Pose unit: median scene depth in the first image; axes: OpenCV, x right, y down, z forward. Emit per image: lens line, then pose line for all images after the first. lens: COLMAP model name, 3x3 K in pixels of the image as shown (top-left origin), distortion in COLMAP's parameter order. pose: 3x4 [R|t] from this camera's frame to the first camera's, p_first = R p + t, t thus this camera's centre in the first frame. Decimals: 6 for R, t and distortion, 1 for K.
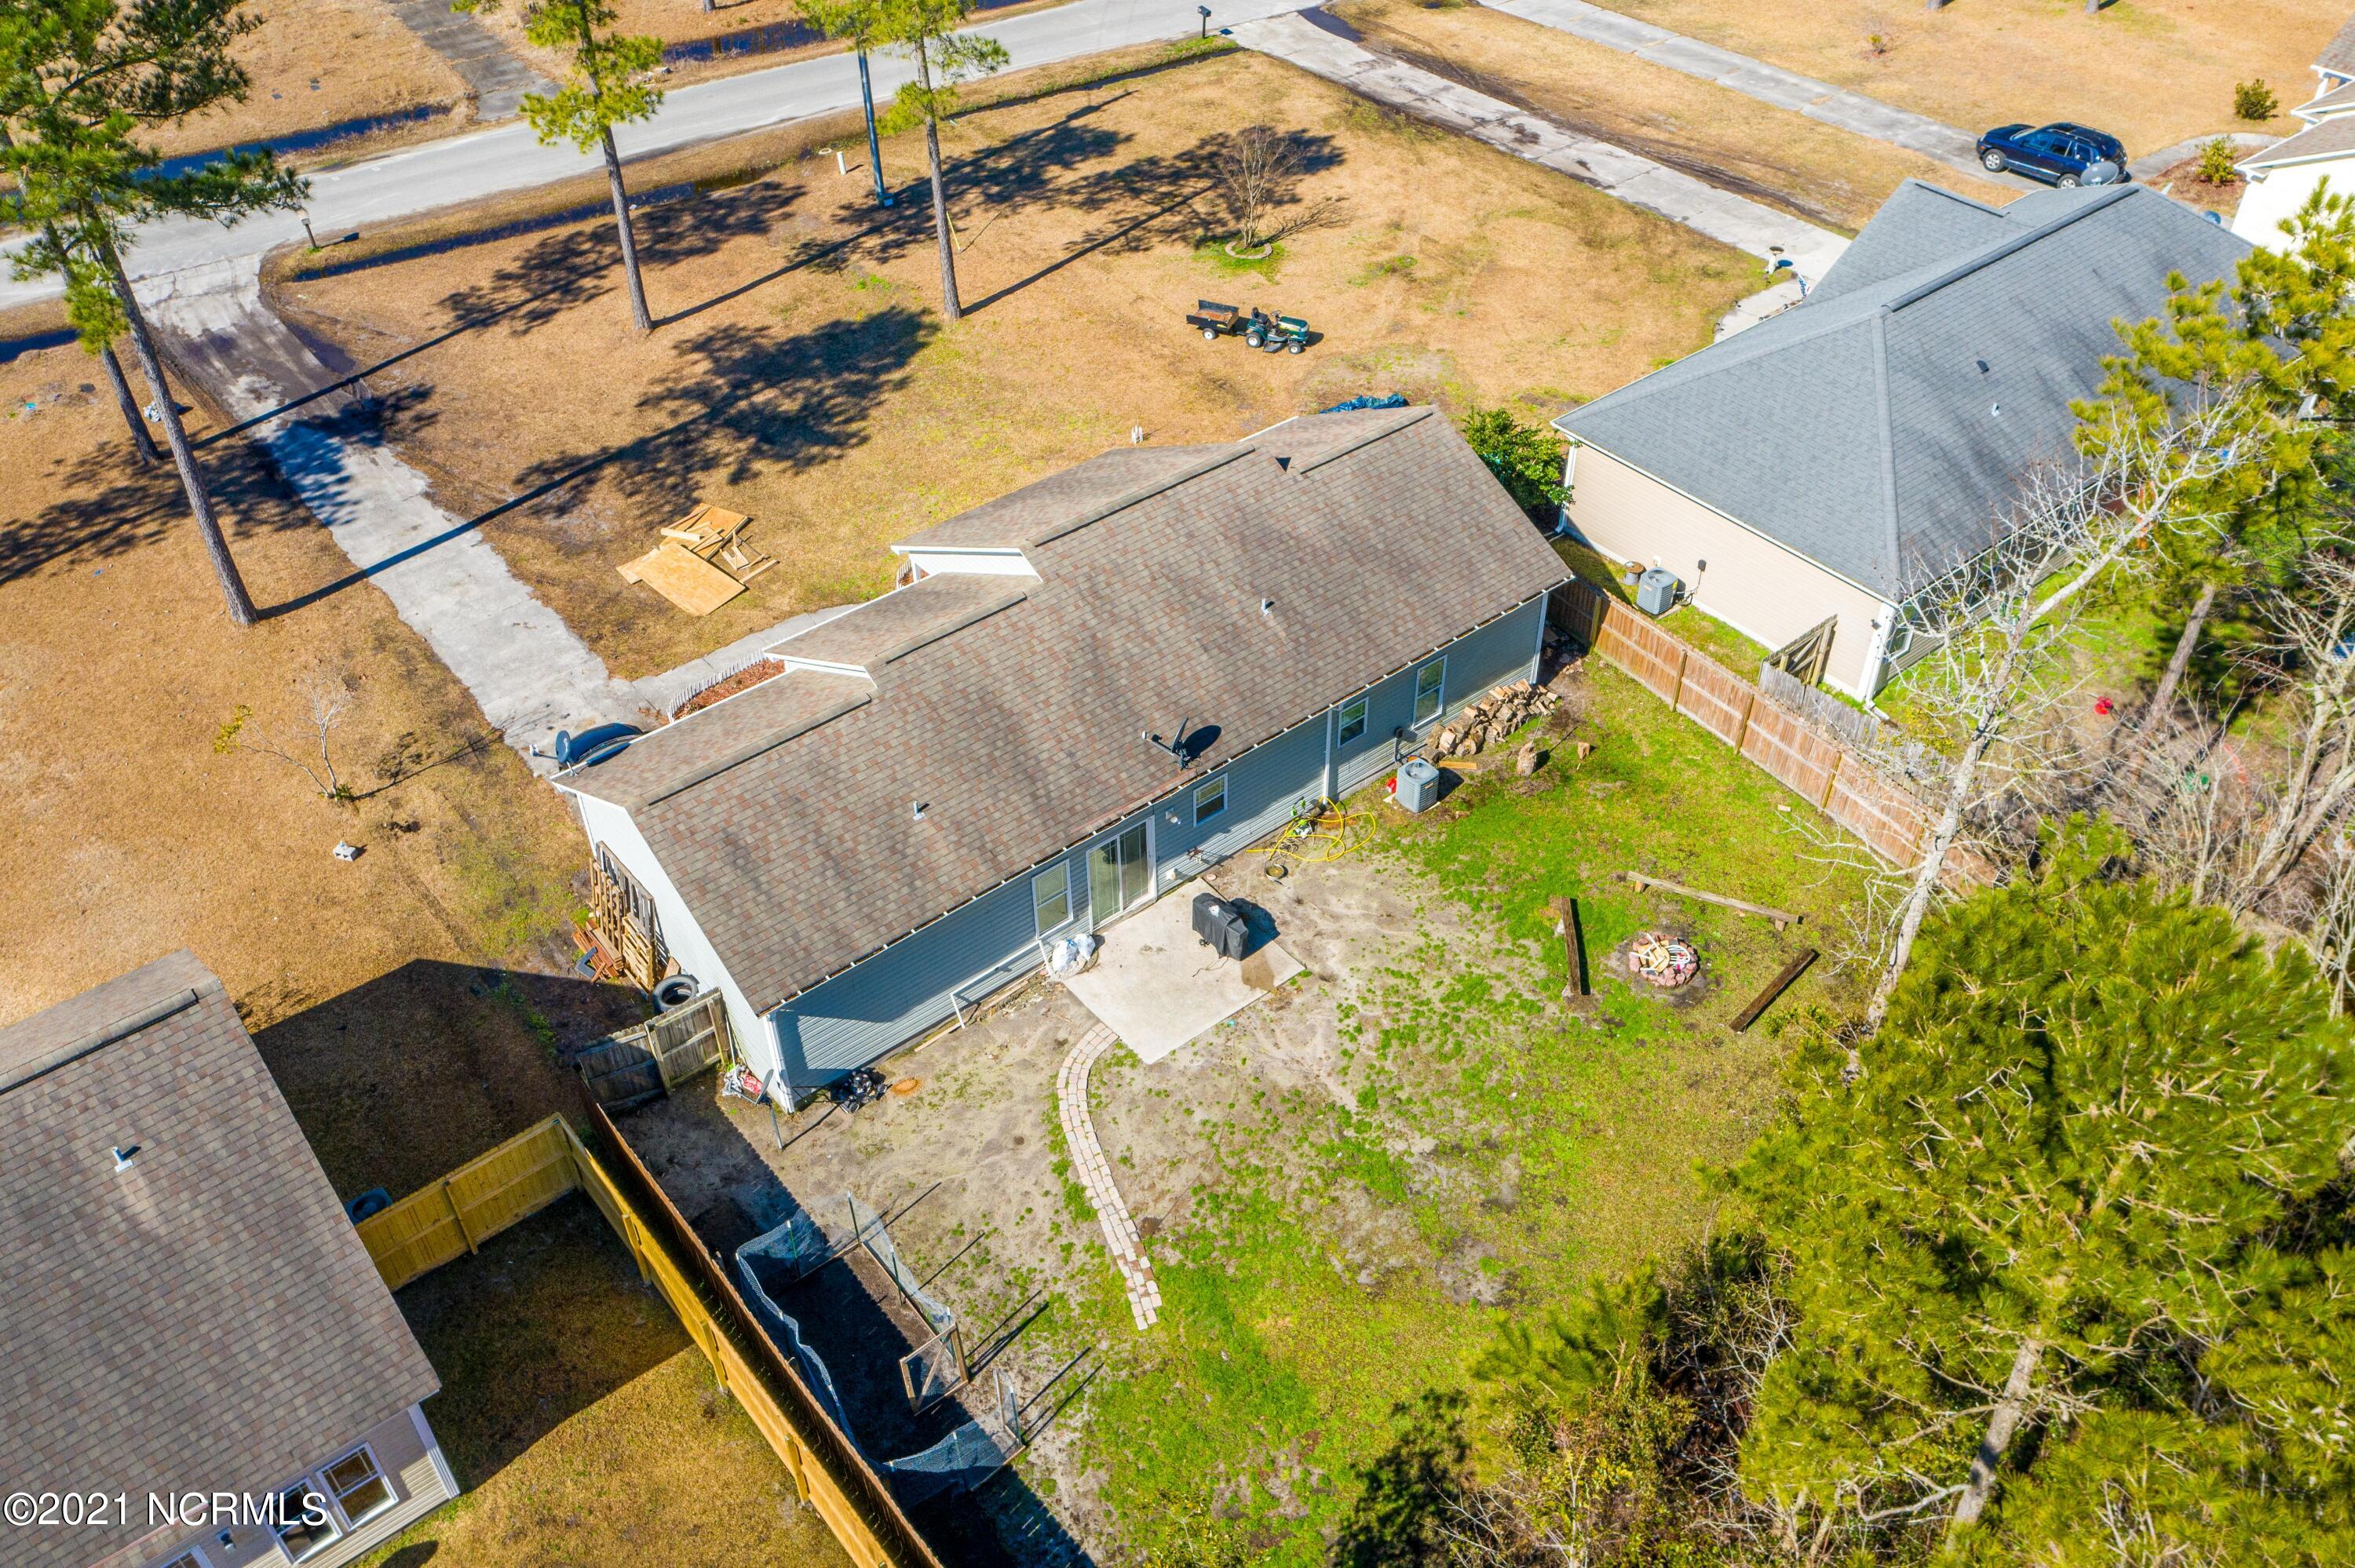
lens RADIAL K [[1914.6, 0, 1177.5], [0, 1914.6, 784.0], [0, 0, 1]] dist [-0.007443, 0.014541]
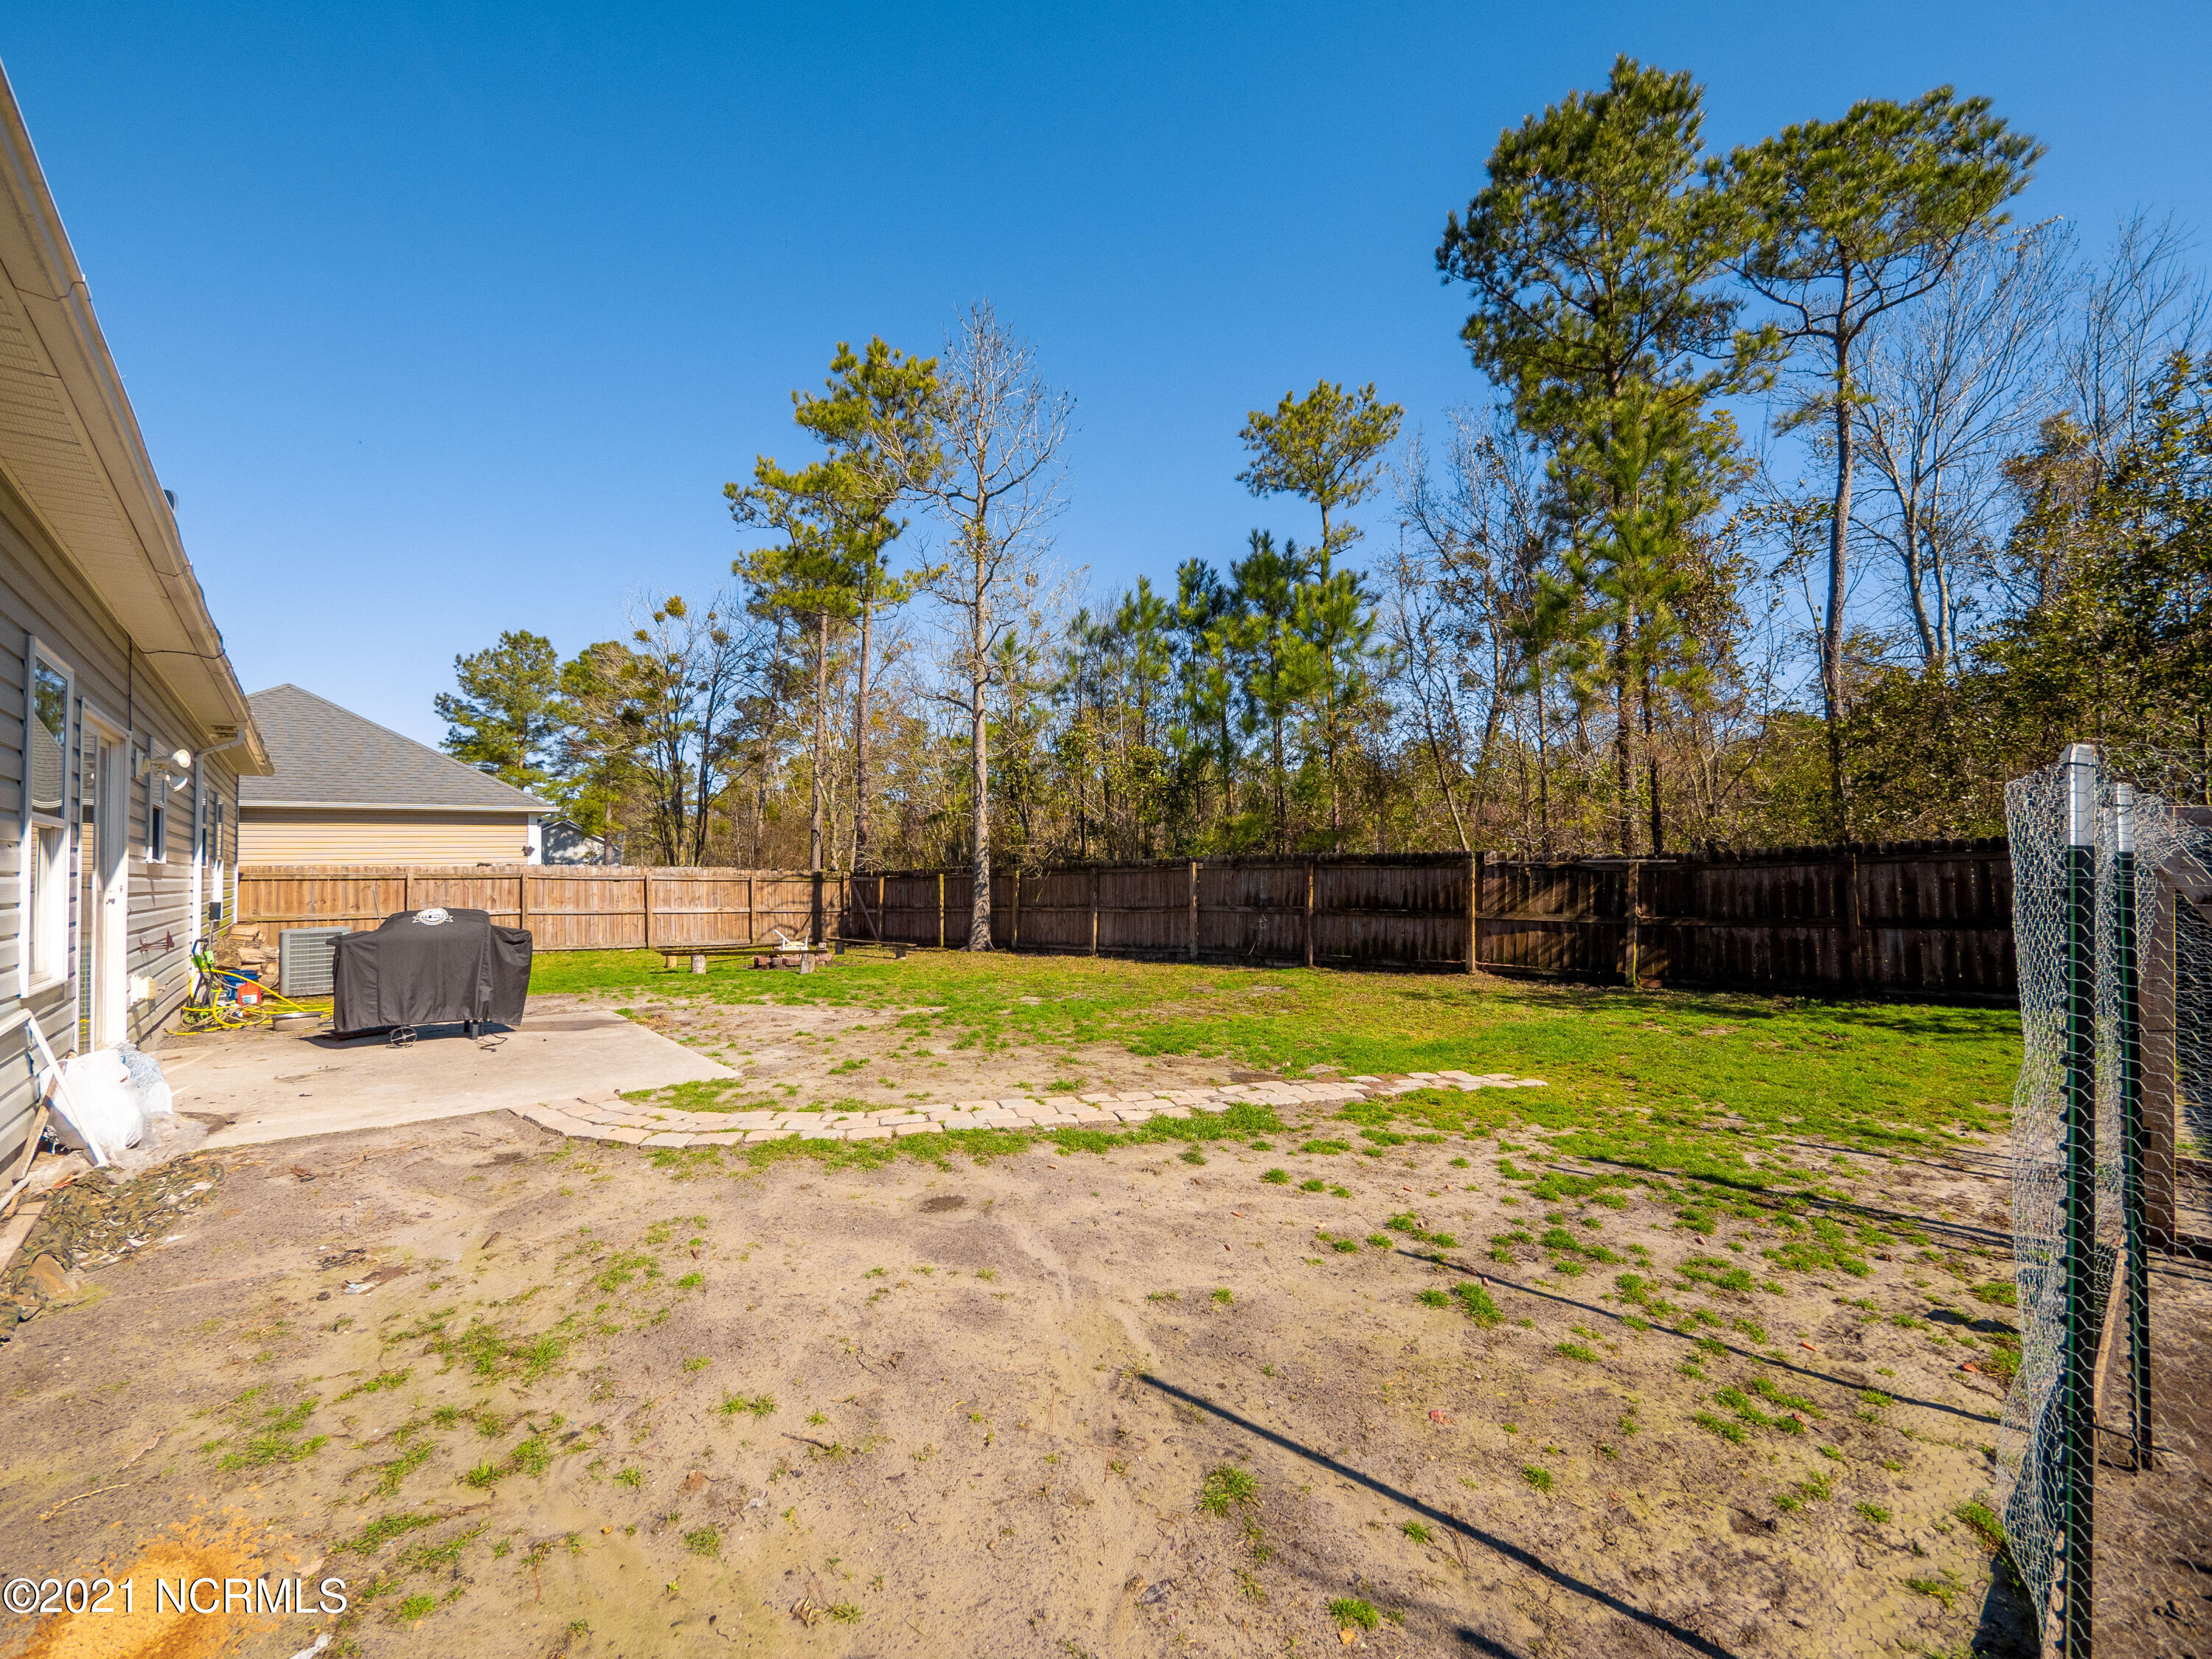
lens RADIAL K [[909.4, 0, 1105.9], [0, 909.4, 824.8], [0, 0, 1]] dist [0.001476, -0.005374]
pose [[-0.034196, 0.059117, 0.997665, -0.185471], [0.668280, 0.743609, -0.021157, 0.153737], [-0.743123, 0.665996, -0.064935, 0.884879]]
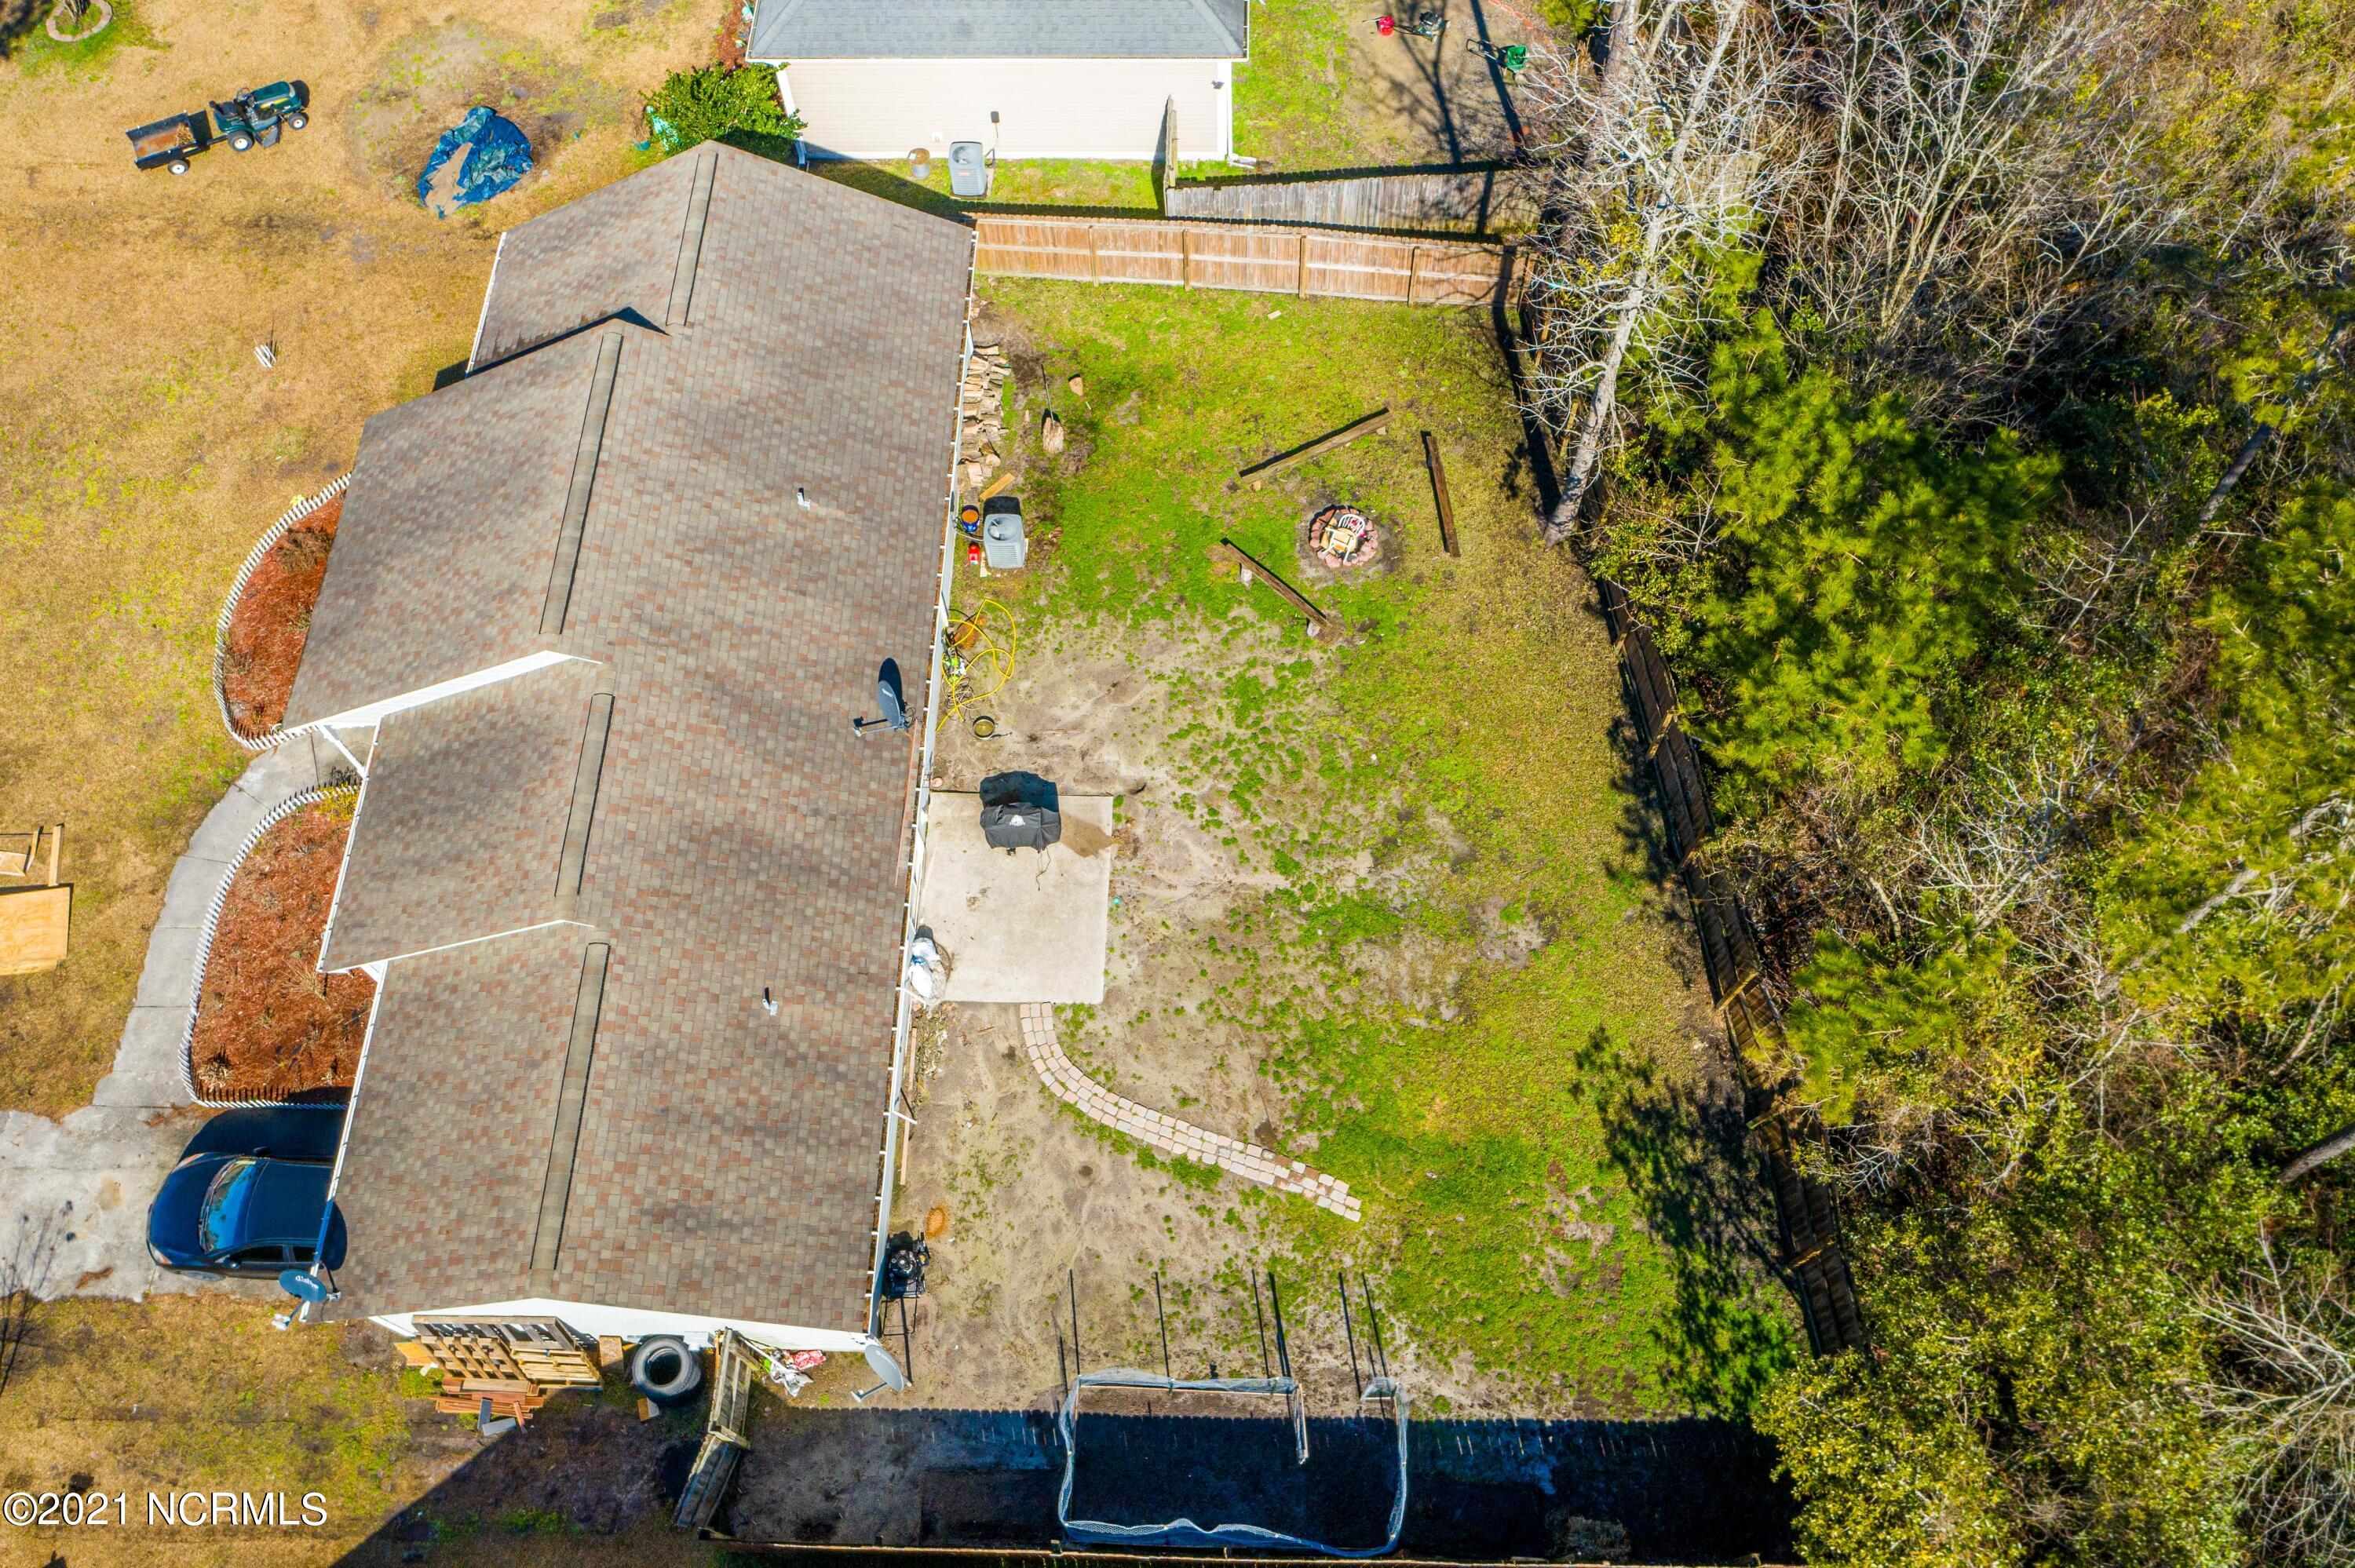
lens RADIAL K [[1944.3, 0, 1173.4], [0, 1944.3, 738.6], [0, 0, 1]] dist [-0.011654, 0.002796]
pose [[0.649889, -0.674310, 0.350643, -0.220767], [0.514631, 0.729920, 0.449856, -0.326047], [-0.559284, -0.111905, 0.821388, 0.227434]]
